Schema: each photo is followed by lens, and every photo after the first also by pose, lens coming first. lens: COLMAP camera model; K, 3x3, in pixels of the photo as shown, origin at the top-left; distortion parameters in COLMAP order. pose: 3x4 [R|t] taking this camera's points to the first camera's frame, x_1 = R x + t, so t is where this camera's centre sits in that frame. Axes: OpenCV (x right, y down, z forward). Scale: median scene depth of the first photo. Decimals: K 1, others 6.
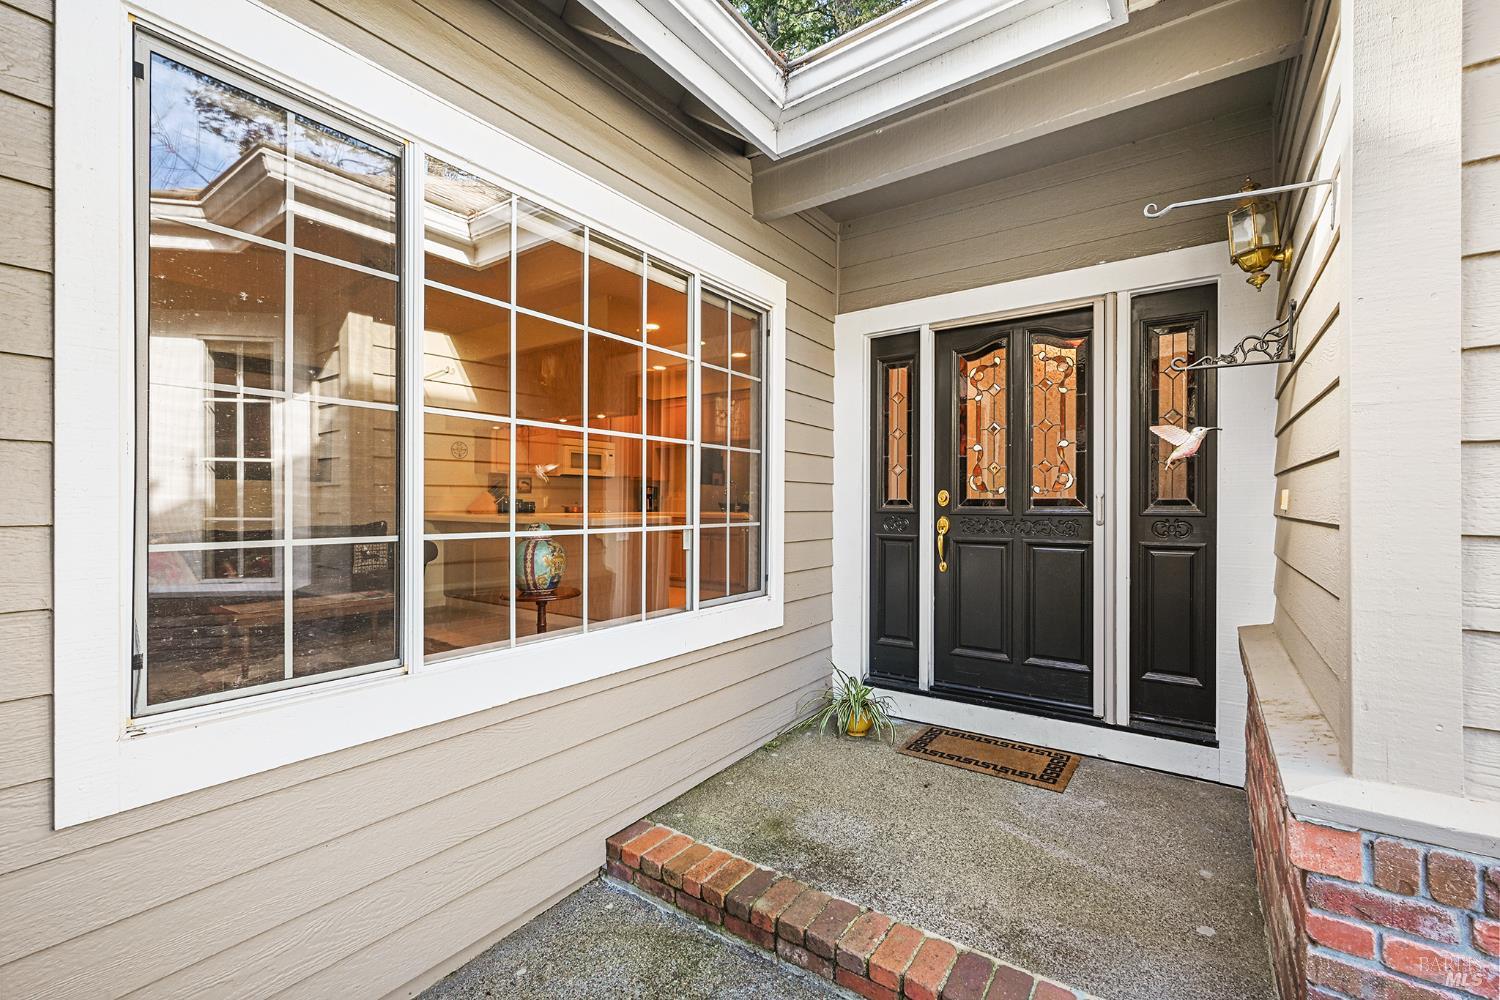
lens RADIAL K [[616.7, 0, 755.3], [0, 616.7, 504.1], [0, 0, 1]] dist [0.002761, 0.000959]
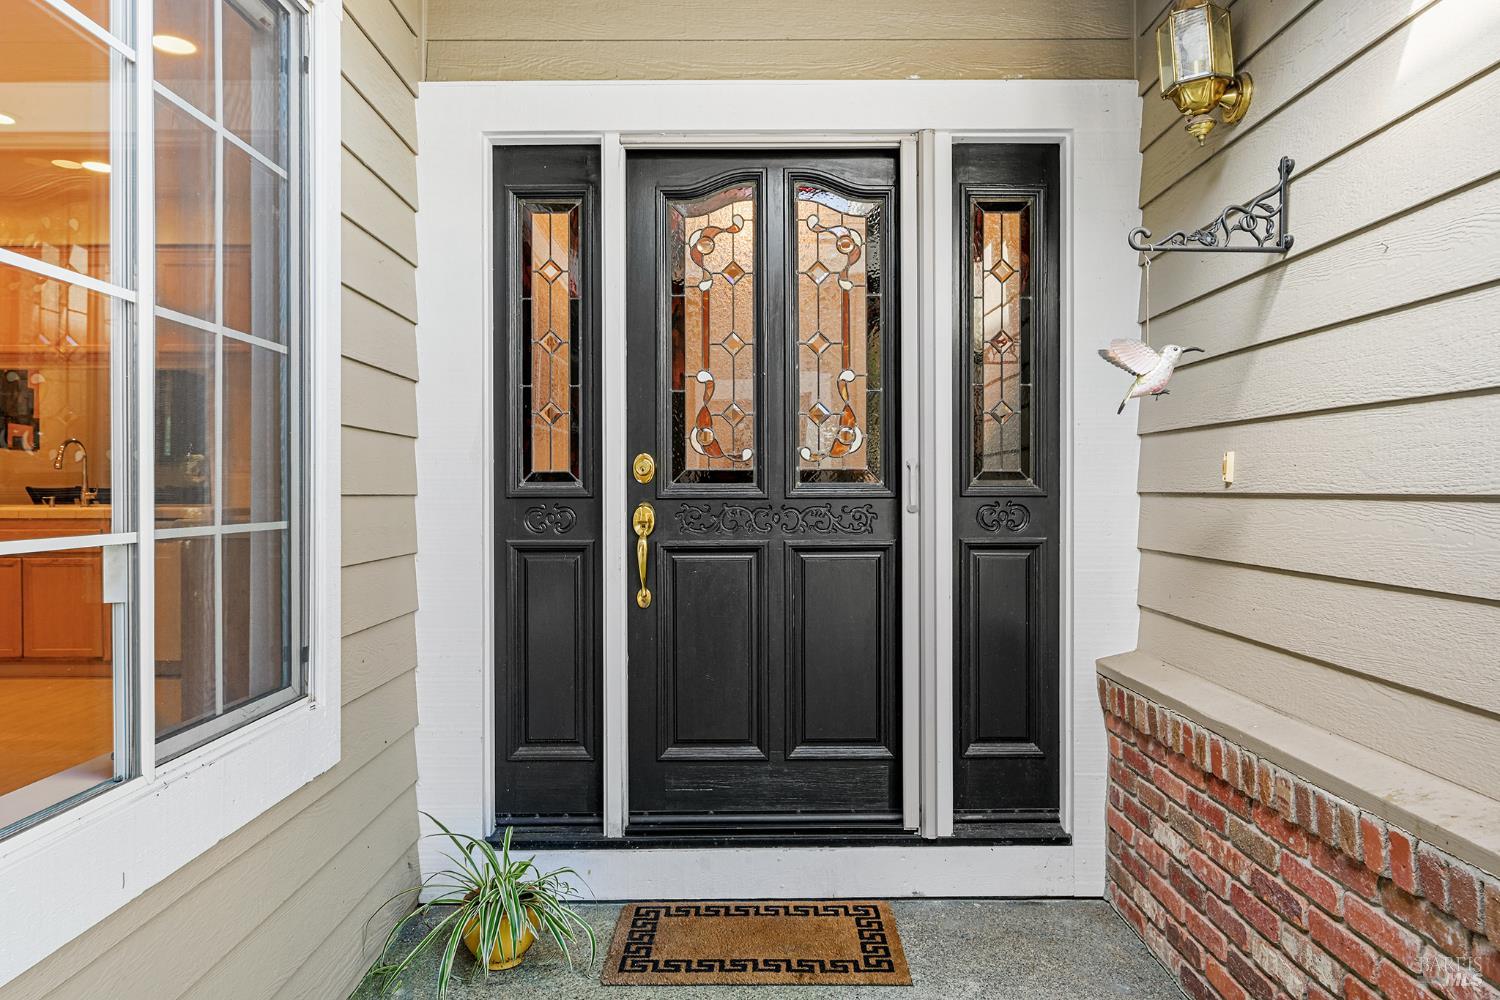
lens RADIAL K [[977.8, 0, 749.5], [0, 977.8, 493.9], [0, 0, 1]] dist [0.007999, 0.000061]
pose [[0.821722, -0.007415, 0.569840, -0.110629], [0.005410, 0.999972, 0.005211, 0.009286], [-0.569863, -0.001199, 0.821739, 0.283591]]
